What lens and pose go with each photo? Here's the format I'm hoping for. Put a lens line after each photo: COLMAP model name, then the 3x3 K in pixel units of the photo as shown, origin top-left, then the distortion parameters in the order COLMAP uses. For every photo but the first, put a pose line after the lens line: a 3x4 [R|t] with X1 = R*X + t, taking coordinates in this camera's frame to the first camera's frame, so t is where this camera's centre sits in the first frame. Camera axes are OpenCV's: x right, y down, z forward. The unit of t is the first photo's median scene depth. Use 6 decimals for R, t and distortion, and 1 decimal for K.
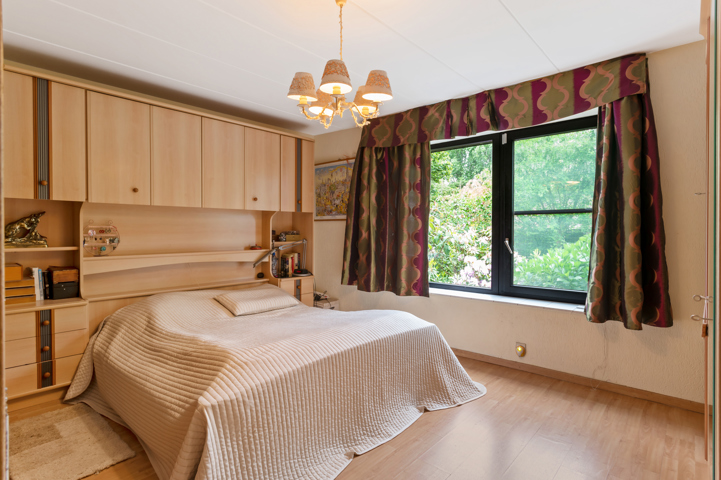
lens RADIAL K [[380.7, 0, 360.0], [0, 380.7, 232.3], [0, 0, 1]] dist [-0.000900, -0.000417]
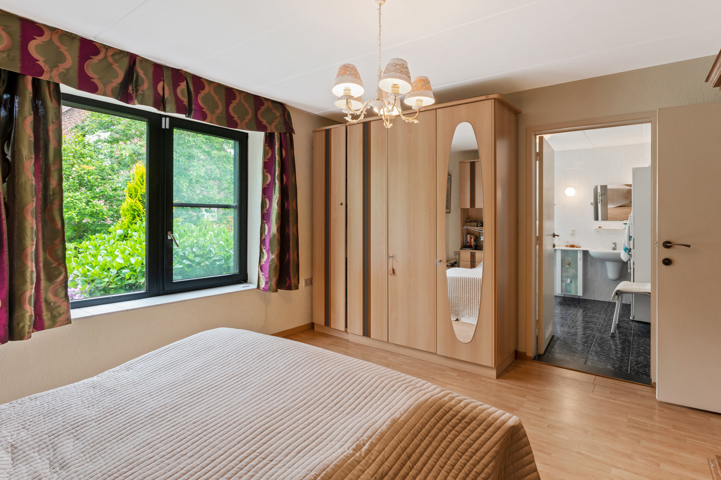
lens RADIAL K [[373.2, 0, 359.8], [0, 373.2, 216.4], [0, 0, 1]] dist [0.000621, 0.000271]
pose [[-0.078196, -0.004252, 0.996929, -0.559331], [-0.018070, 0.999833, 0.002847, -0.032508], [-0.996774, -0.017792, -0.078260, 0.610723]]
